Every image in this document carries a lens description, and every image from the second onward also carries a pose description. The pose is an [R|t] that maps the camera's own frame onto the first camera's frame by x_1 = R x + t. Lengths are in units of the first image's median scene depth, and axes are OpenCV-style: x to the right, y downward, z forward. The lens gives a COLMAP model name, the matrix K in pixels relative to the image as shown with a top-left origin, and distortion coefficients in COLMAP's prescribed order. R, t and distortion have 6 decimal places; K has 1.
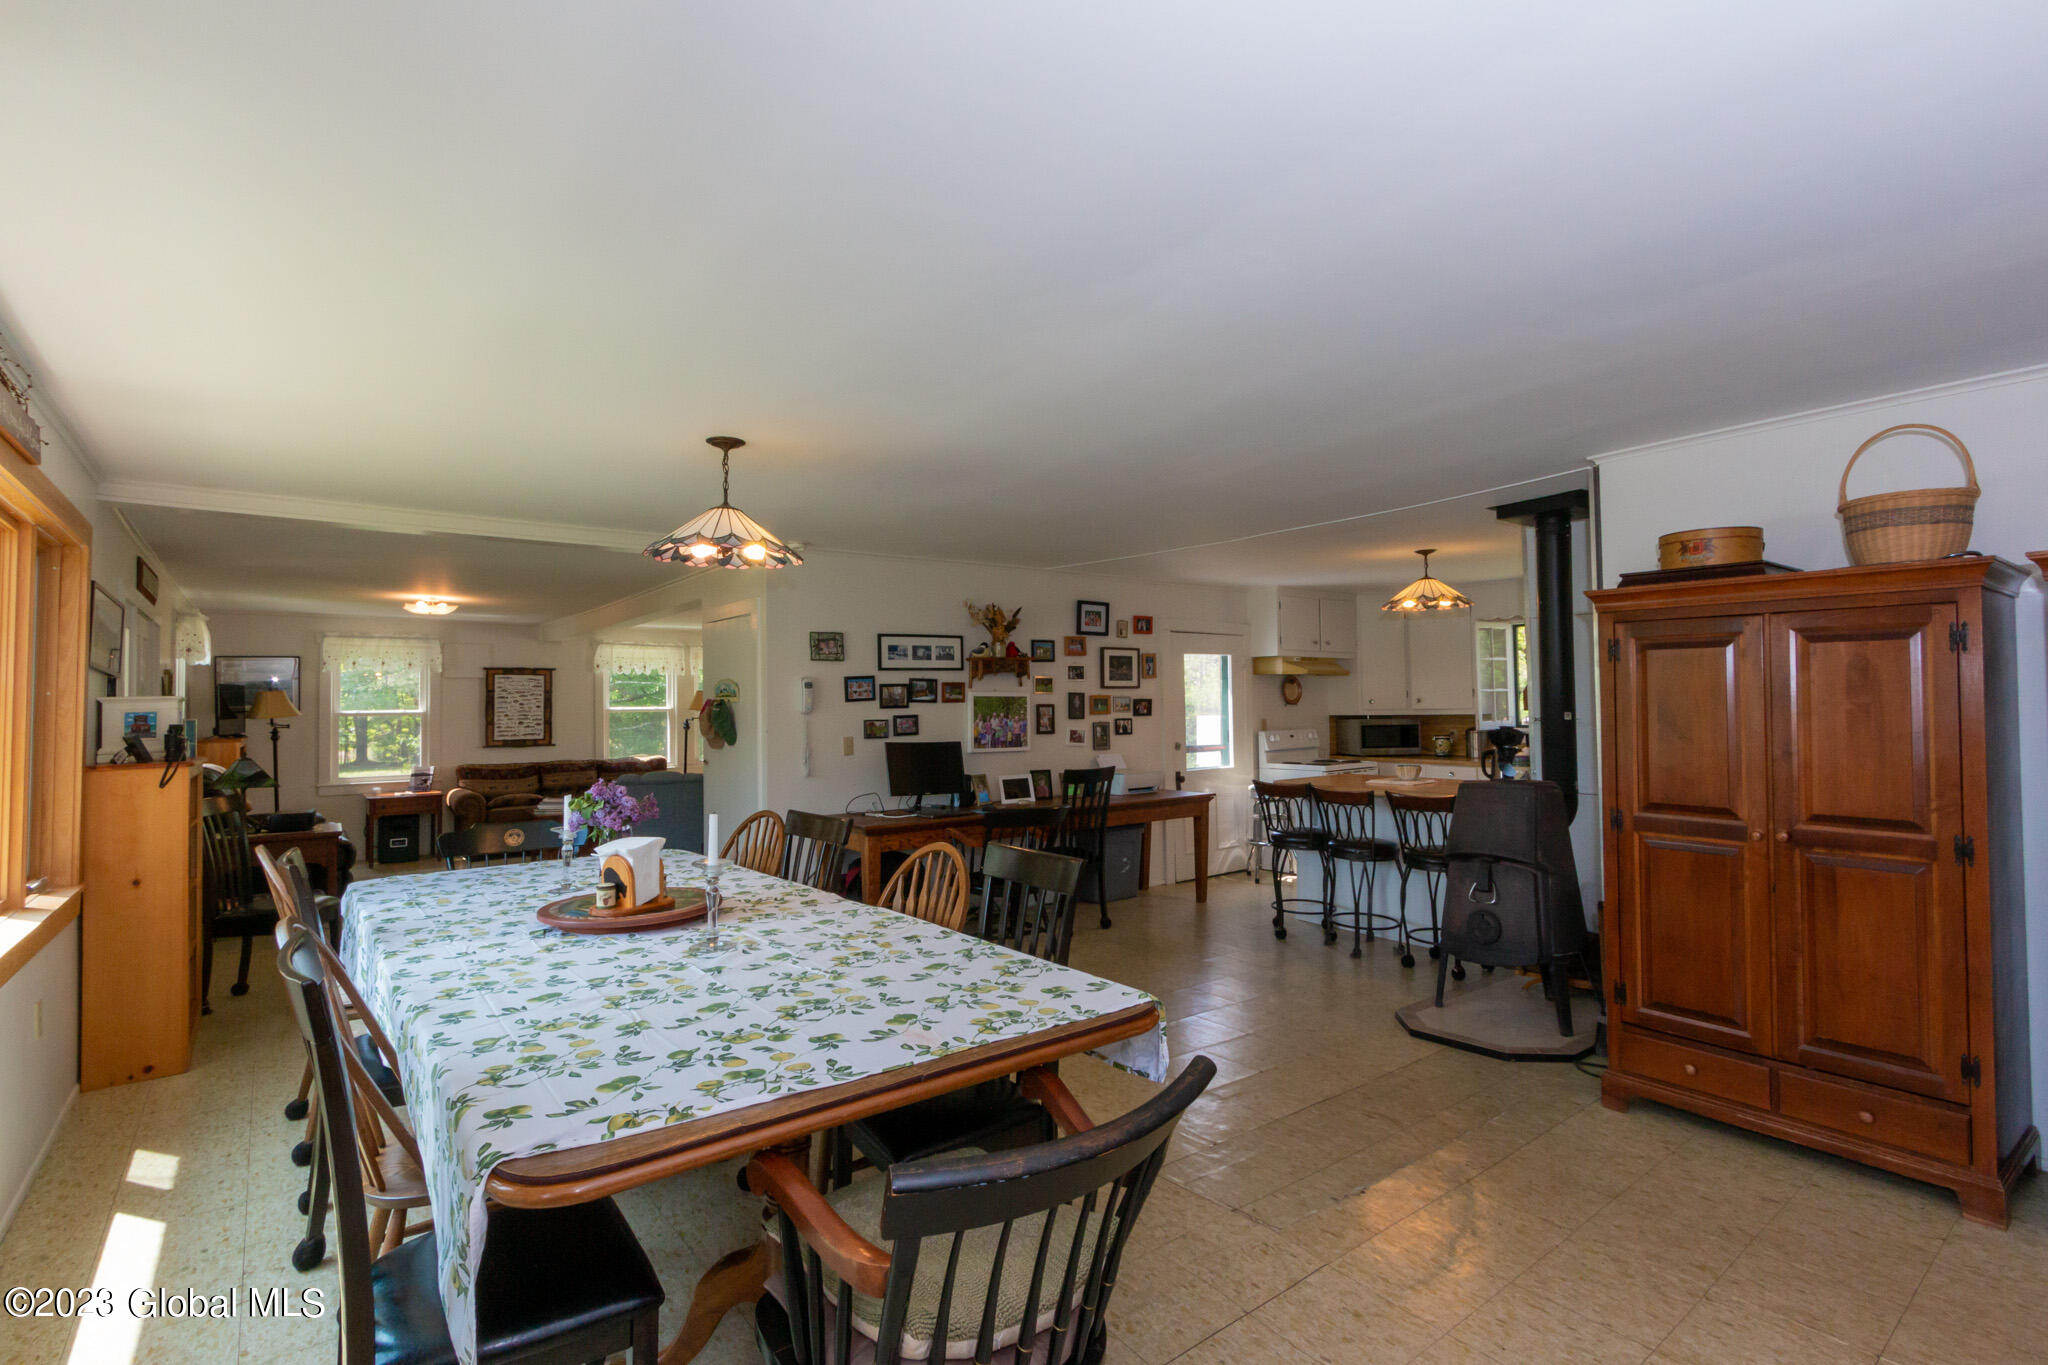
lens RADIAL K [[965.7, 0, 1024.0], [0, 965.7, 682.5], [0, 0, 1]] dist [0.009673, 0.000003]
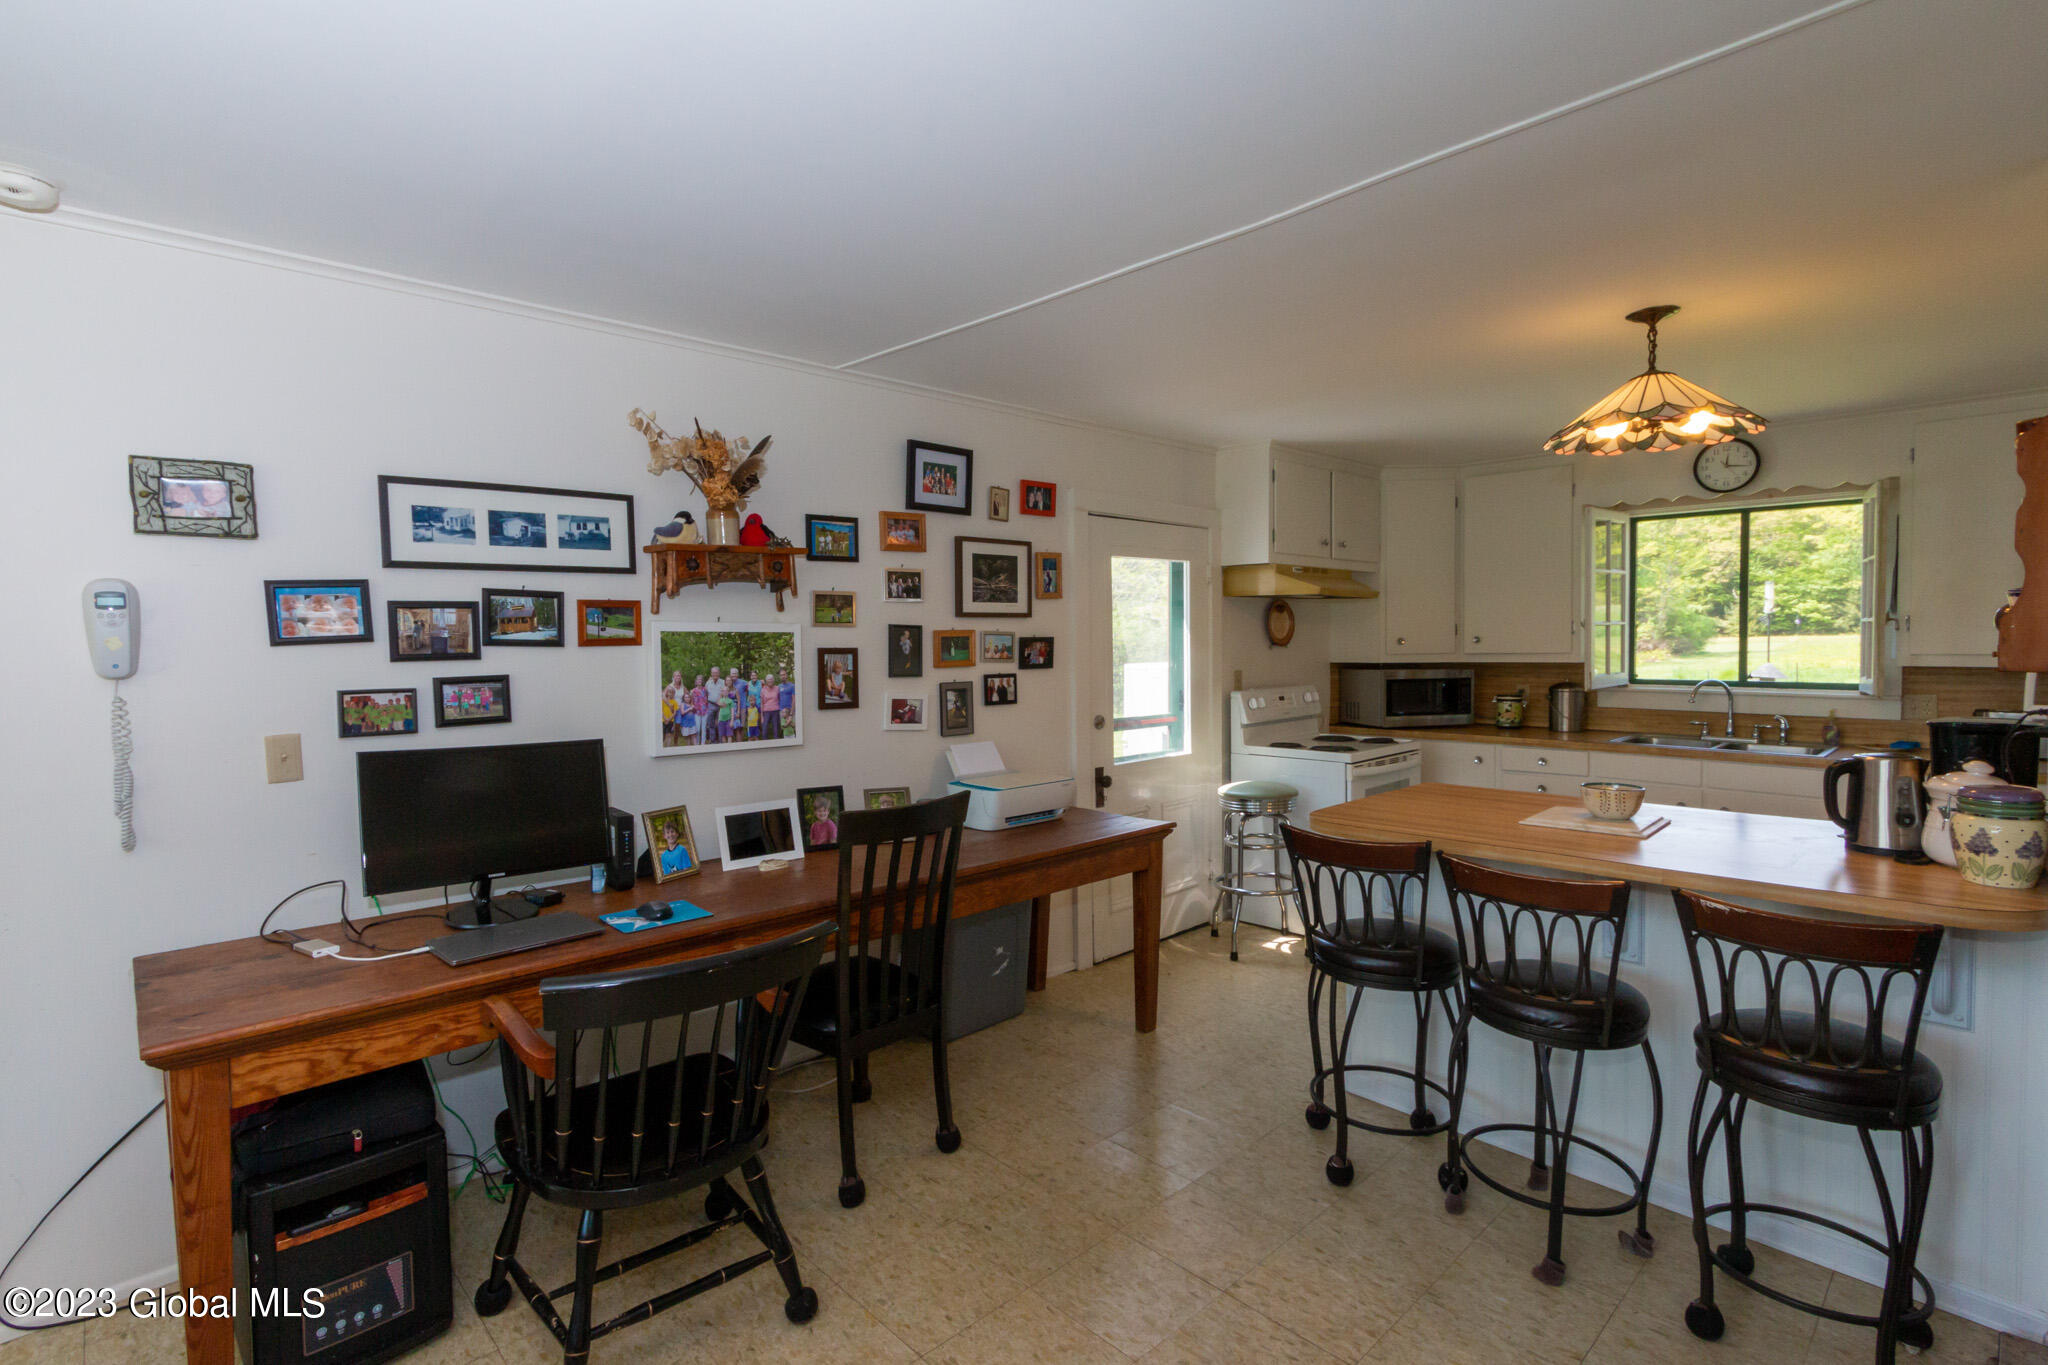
lens RADIAL K [[966.1, 0, 1008.6], [0, 966.1, 677.0], [0, 0, 1]] dist [0.003080, 0.000214]
pose [[0.996345, -0.002212, 0.085392, 0.068261], [-0.003004, 0.998139, 0.060911, 0.007165], [-0.085368, -0.060945, 0.994484, 0.518068]]
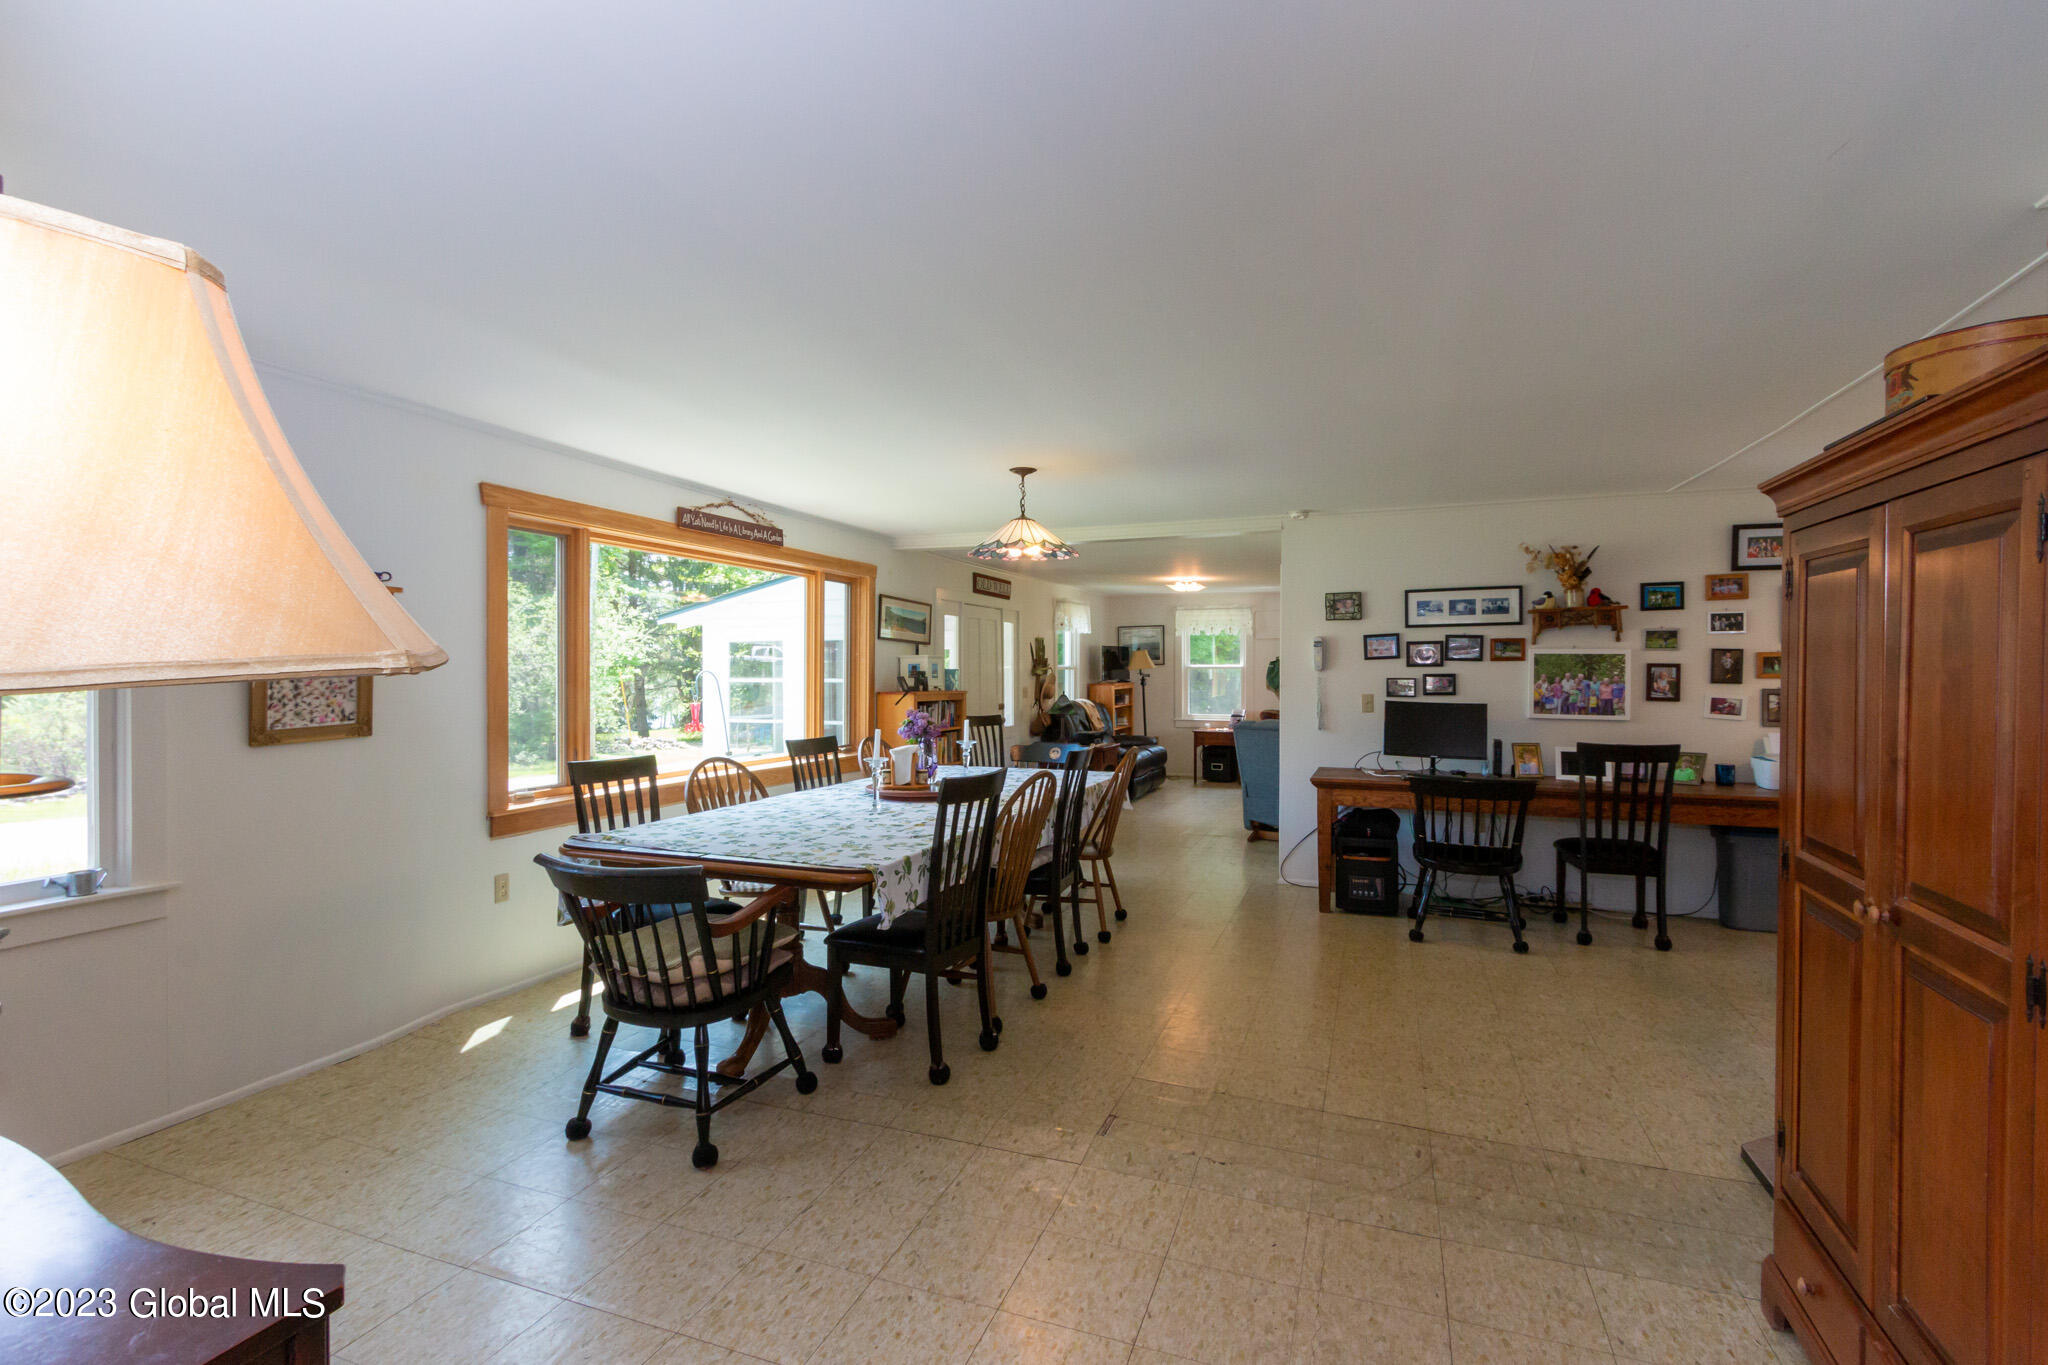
lens RADIAL K [[966.1, 0, 1008.6], [0, 966.1, 677.0], [0, 0, 1]] dist [0.003080, 0.000214]
pose [[0.509774, 0.019535, -0.860087, 0.442587], [0.014618, 0.999401, 0.031363, 0.000731], [0.860184, -0.028561, 0.509183, 0.138058]]
